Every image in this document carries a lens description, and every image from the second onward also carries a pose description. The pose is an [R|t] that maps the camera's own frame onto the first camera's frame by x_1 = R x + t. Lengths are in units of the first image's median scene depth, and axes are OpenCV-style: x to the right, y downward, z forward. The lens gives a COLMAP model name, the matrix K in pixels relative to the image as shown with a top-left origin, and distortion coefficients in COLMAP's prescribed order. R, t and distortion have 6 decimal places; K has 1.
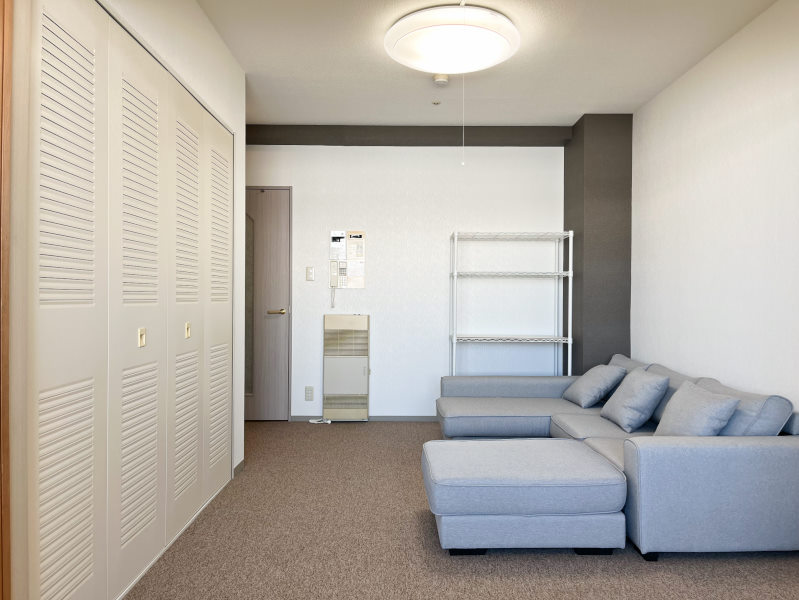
lens RADIAL K [[608.9, 0, 401.2], [0, 608.9, 294.1], [0, 0, 1]] dist [0.027290, 0.006123]
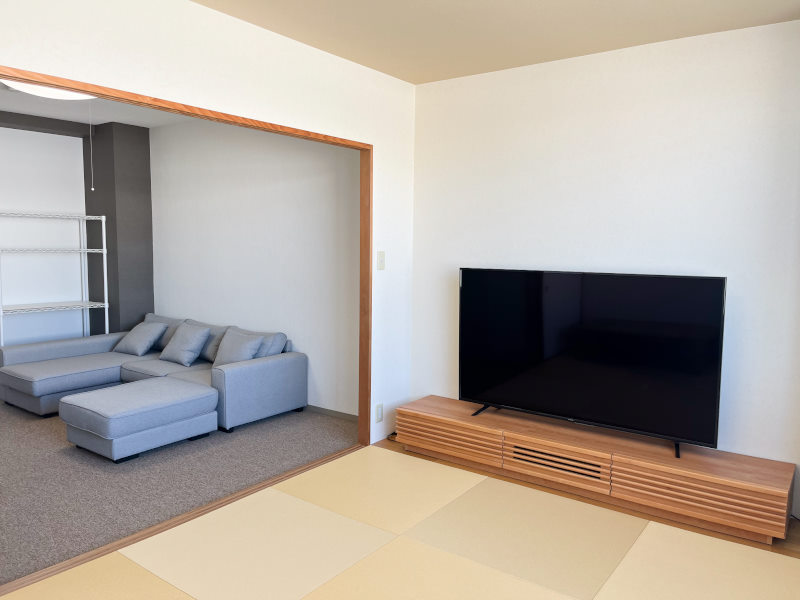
lens RADIAL K [[609.6, 0, 399.7], [0, 609.6, 300.5], [0, 0, 1]] dist [0.027290, 0.006123]
pose [[0.600243, -0.068936, 0.796841, -0.642967], [-0.018841, 0.994784, 0.100253, -0.125970], [-0.799596, -0.075189, 0.595813, -0.394057]]
